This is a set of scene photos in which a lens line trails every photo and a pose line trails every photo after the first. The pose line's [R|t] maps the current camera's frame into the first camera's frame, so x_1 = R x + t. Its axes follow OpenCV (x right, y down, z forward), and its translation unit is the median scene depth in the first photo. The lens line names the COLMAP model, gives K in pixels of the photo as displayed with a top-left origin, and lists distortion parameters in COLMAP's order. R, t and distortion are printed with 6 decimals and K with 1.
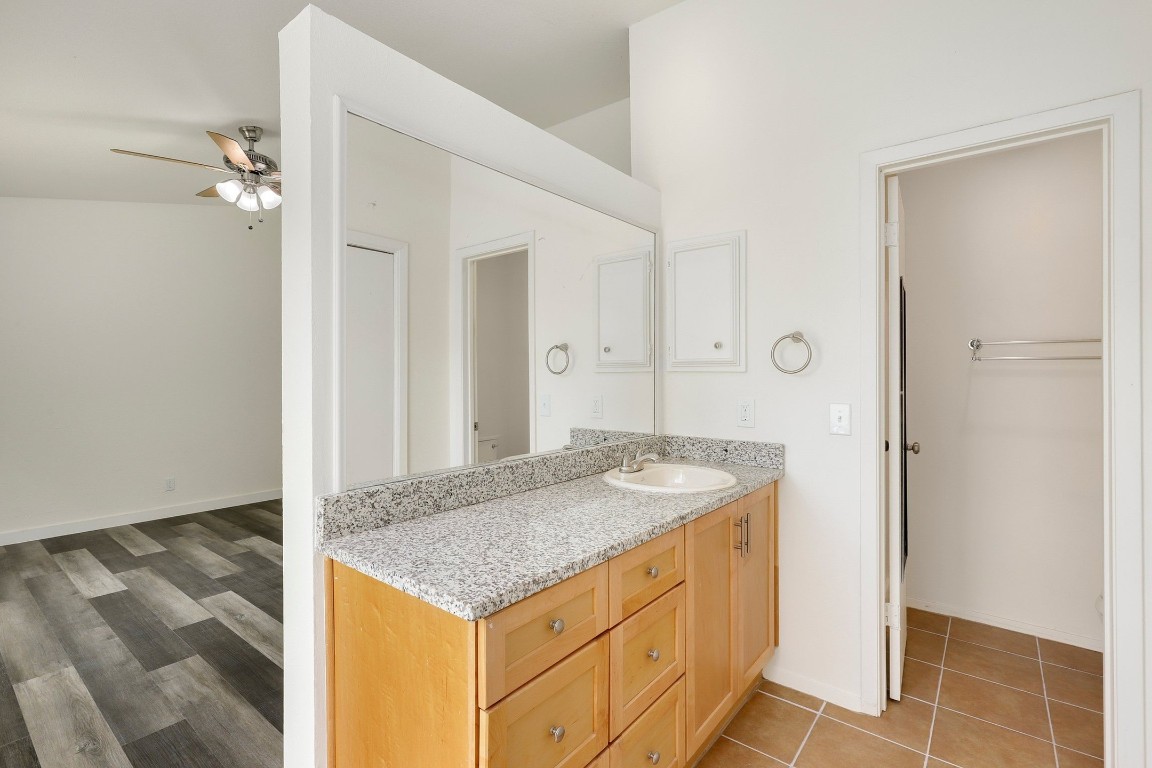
lens RADIAL K [[530.0, 0, 584.5], [0, 530.0, 387.8], [0, 0, 1]] dist [0.000966, 0.000327]
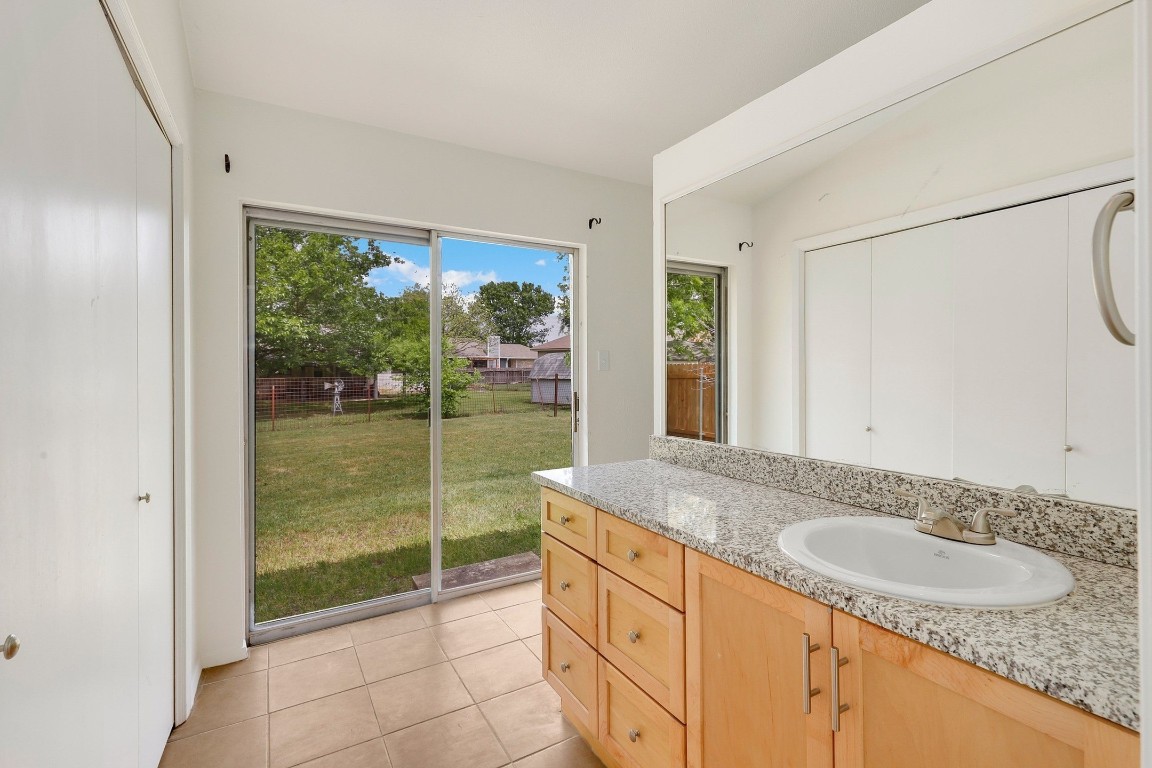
lens RADIAL K [[520.8, 0, 576.3], [0, 520.8, 373.1], [0, 0, 1]] dist [0.000026, 0.000040]
pose [[-0.367976, 0.008254, -0.929799, 0.976184], [-0.017385, 0.999725, 0.015755, -0.019923], [0.929673, 0.021961, -0.367731, 1.108606]]
